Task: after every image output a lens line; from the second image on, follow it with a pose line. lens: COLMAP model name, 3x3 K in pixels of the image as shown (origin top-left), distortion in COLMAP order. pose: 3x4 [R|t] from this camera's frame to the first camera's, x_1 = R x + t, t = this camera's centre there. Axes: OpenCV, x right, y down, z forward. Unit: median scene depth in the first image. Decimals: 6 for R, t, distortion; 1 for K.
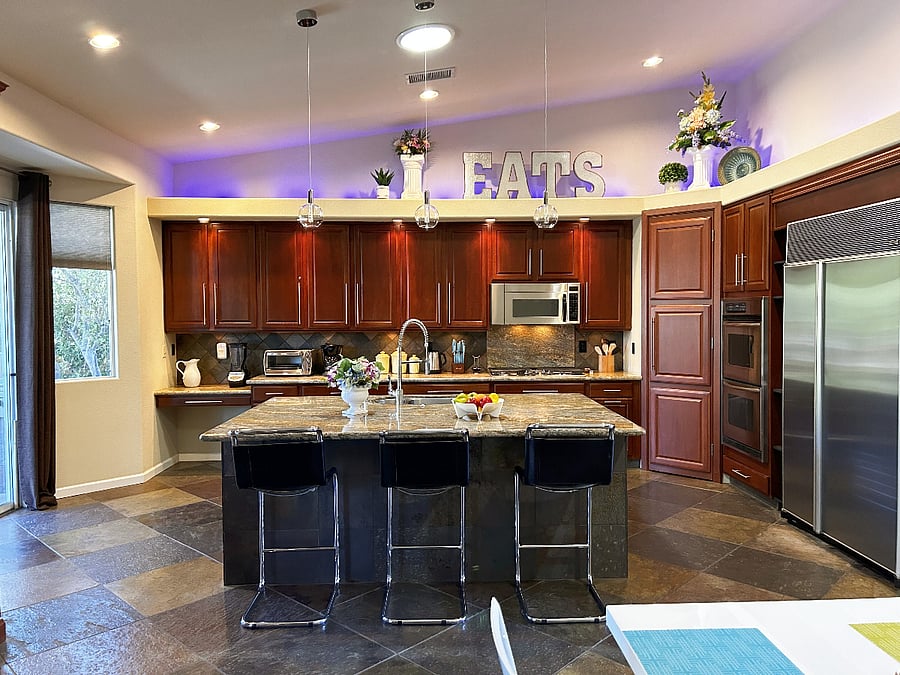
lens RADIAL K [[669.7, 0, 449.7], [0, 669.7, 327.2], [0, 0, 1]] dist [0.022905, -0.002695]
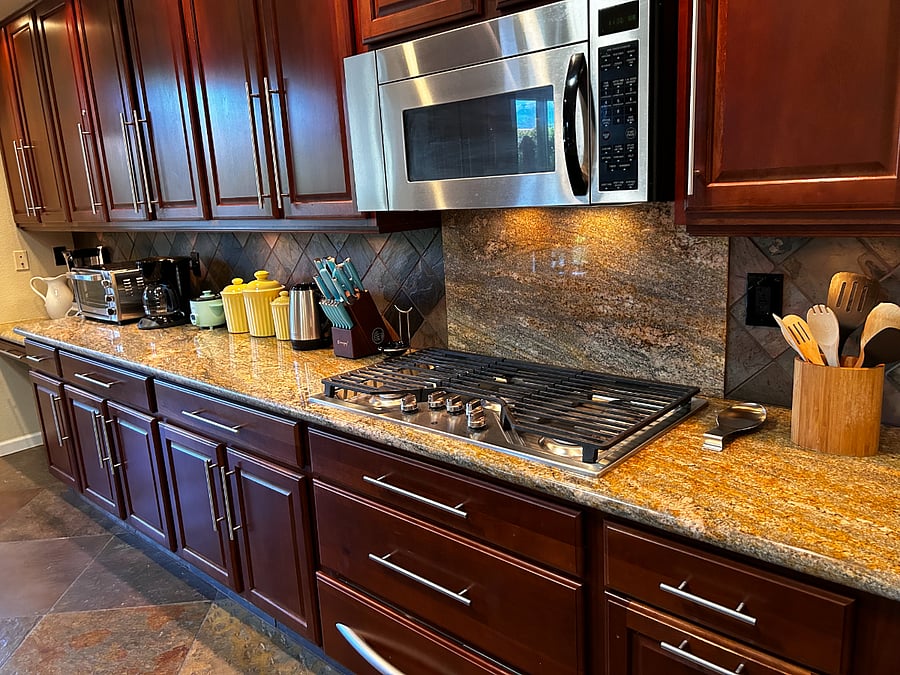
lens RADIAL K [[679.8, 0, 450.0], [0, 679.8, 337.5], [0, 0, 1]] dist [0.036611, -0.006076]
pose [[0.735773, 0.112022, -0.667899, 0.290783], [0.033515, 0.978993, 0.201120, -0.009043], [0.676399, -0.170364, 0.716562, 0.805676]]
